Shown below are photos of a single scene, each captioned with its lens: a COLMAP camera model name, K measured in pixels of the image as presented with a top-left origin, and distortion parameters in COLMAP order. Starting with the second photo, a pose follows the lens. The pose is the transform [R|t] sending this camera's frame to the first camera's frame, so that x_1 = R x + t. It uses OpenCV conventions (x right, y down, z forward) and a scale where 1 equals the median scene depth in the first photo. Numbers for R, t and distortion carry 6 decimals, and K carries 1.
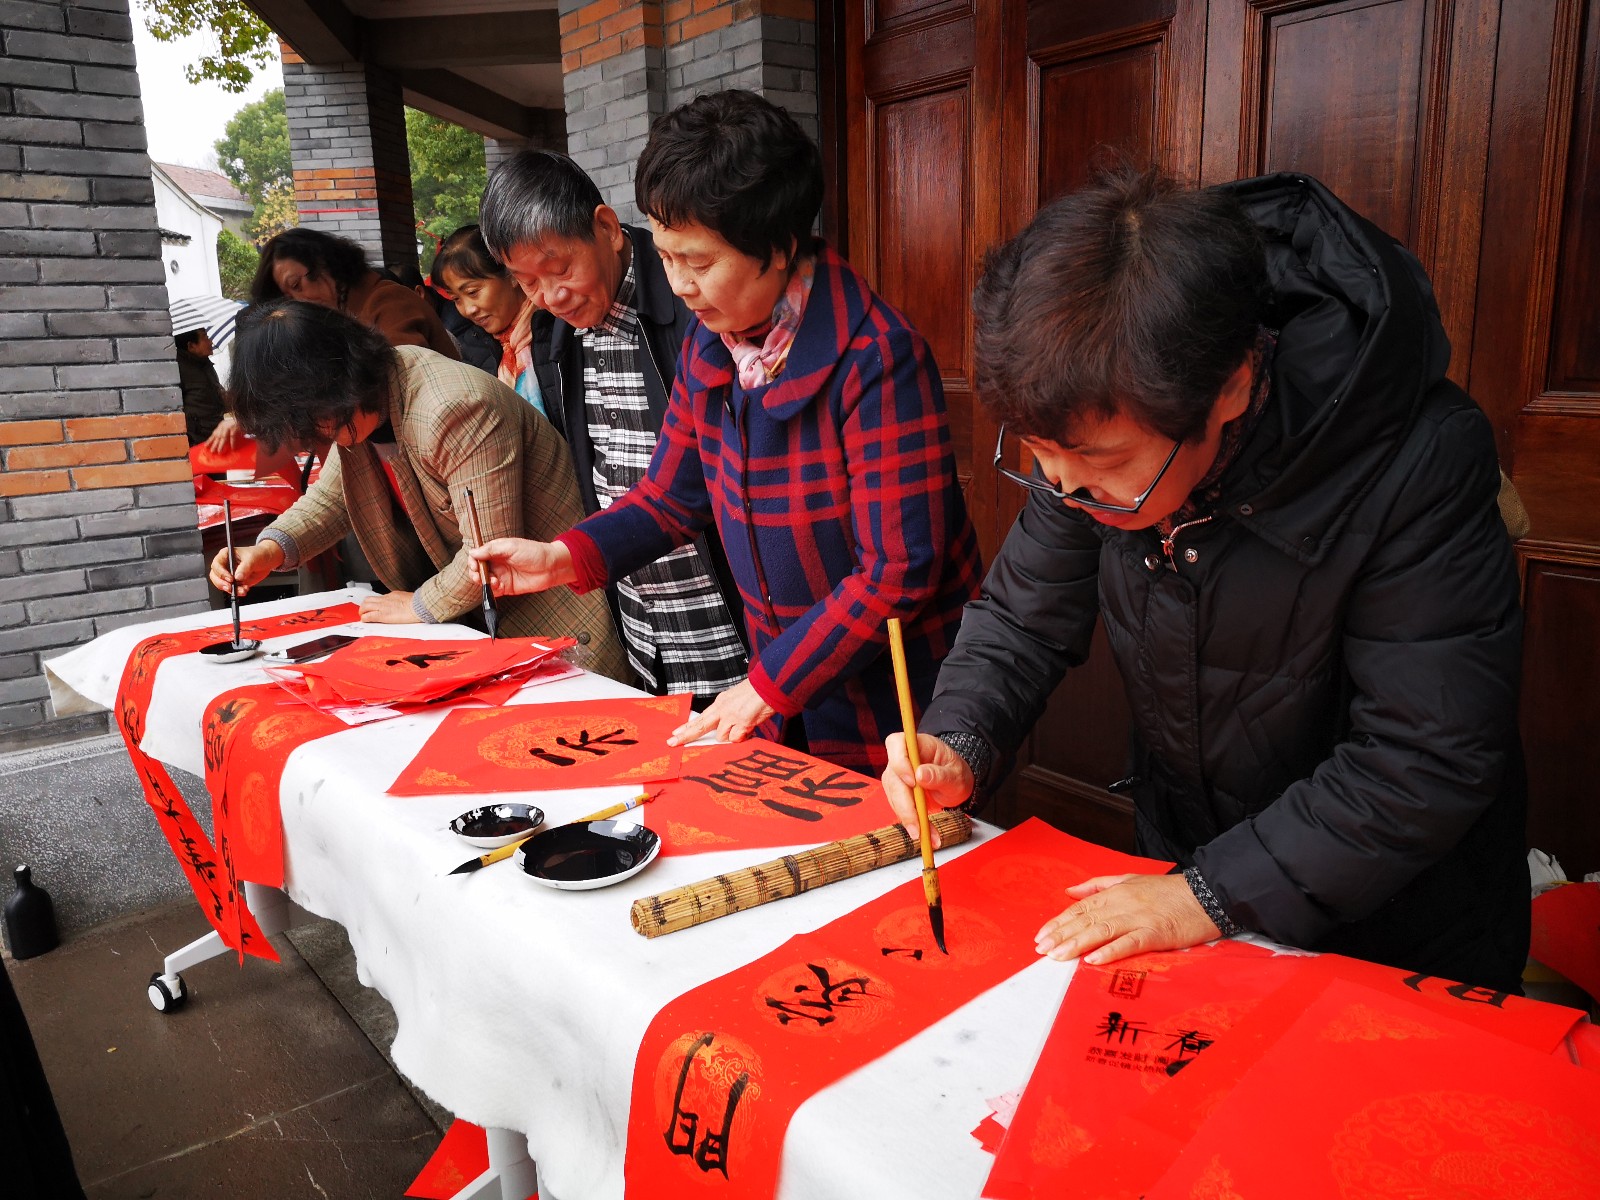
lens RADIAL K [[1251.8, 0, 800.0], [0, 1251.8, 600.0], [0, 0, 1]] dist [0.107933, -0.124031]
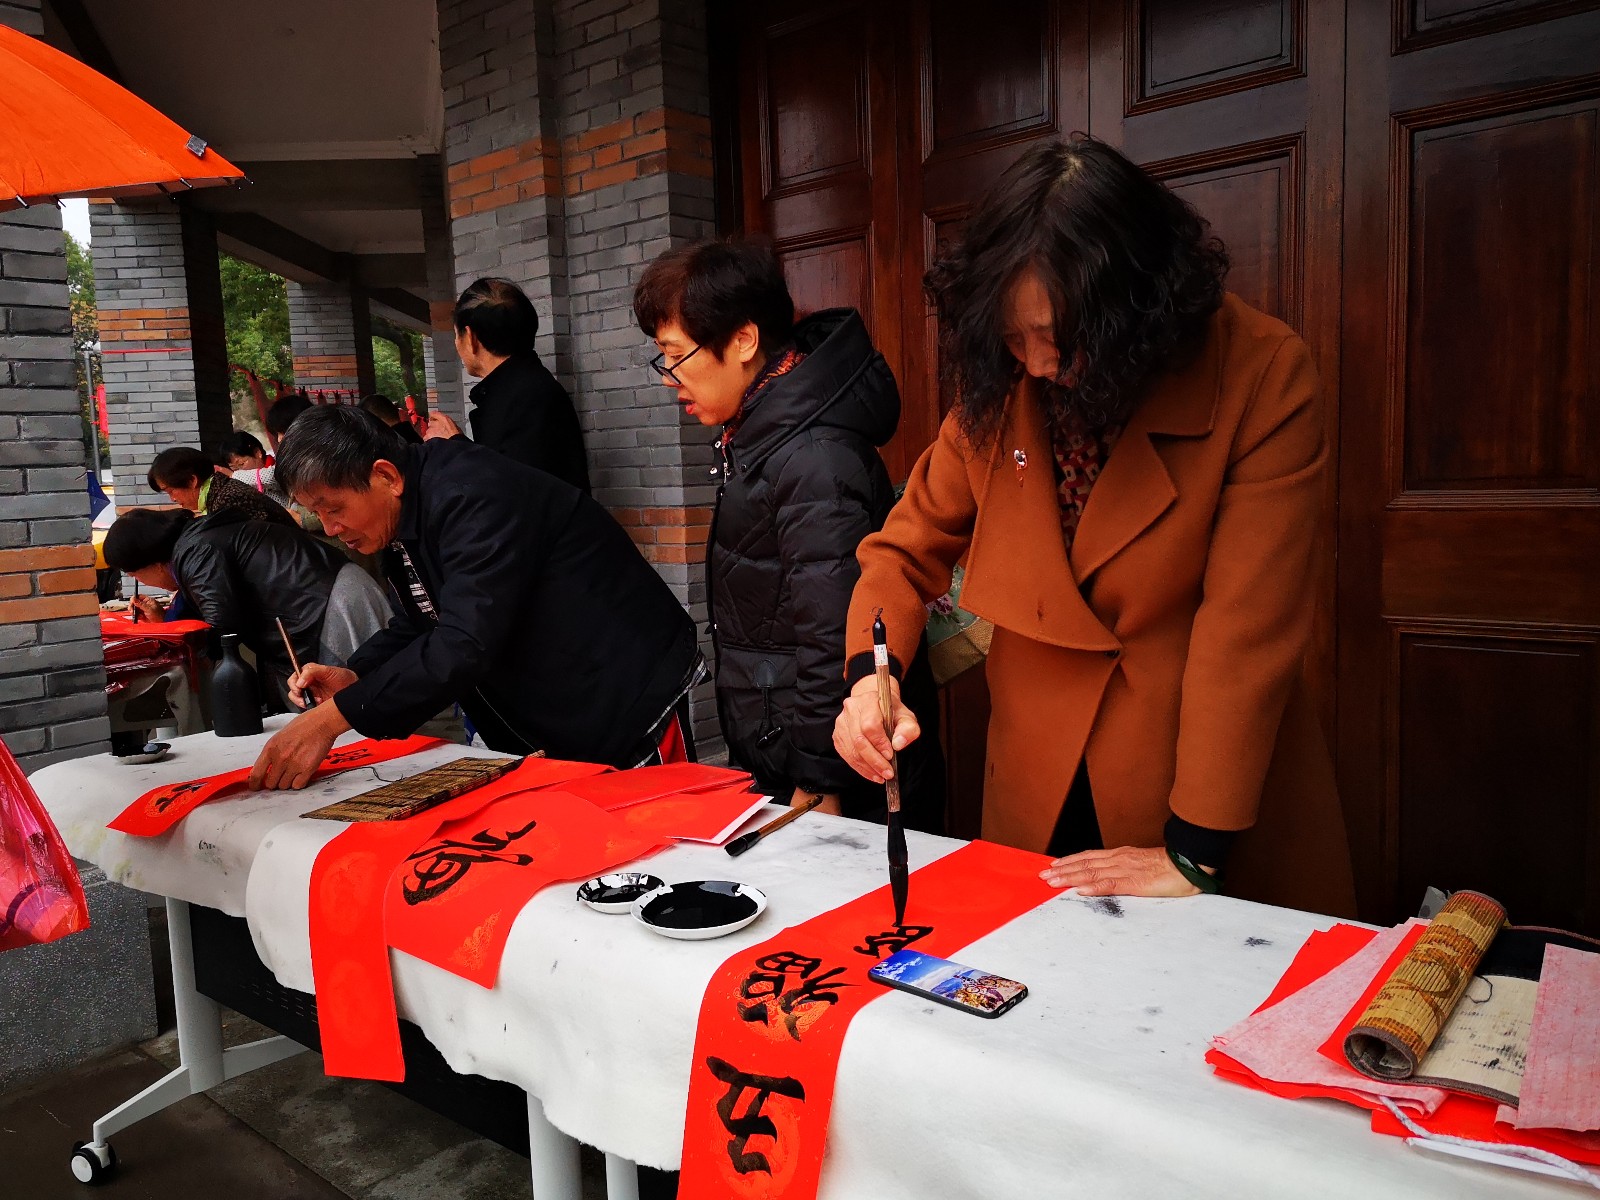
lens RADIAL K [[1245.4, 0, 835.0], [0, 1245.4, 591.0], [0, 0, 1]] dist [0.121980, -0.123325]
pose [[0.984794, -0.030235, 0.171077, -0.097106], [0.049500, 0.992755, -0.109488, 0.022071], [-0.166527, 0.116291, 0.979155, -0.036315]]
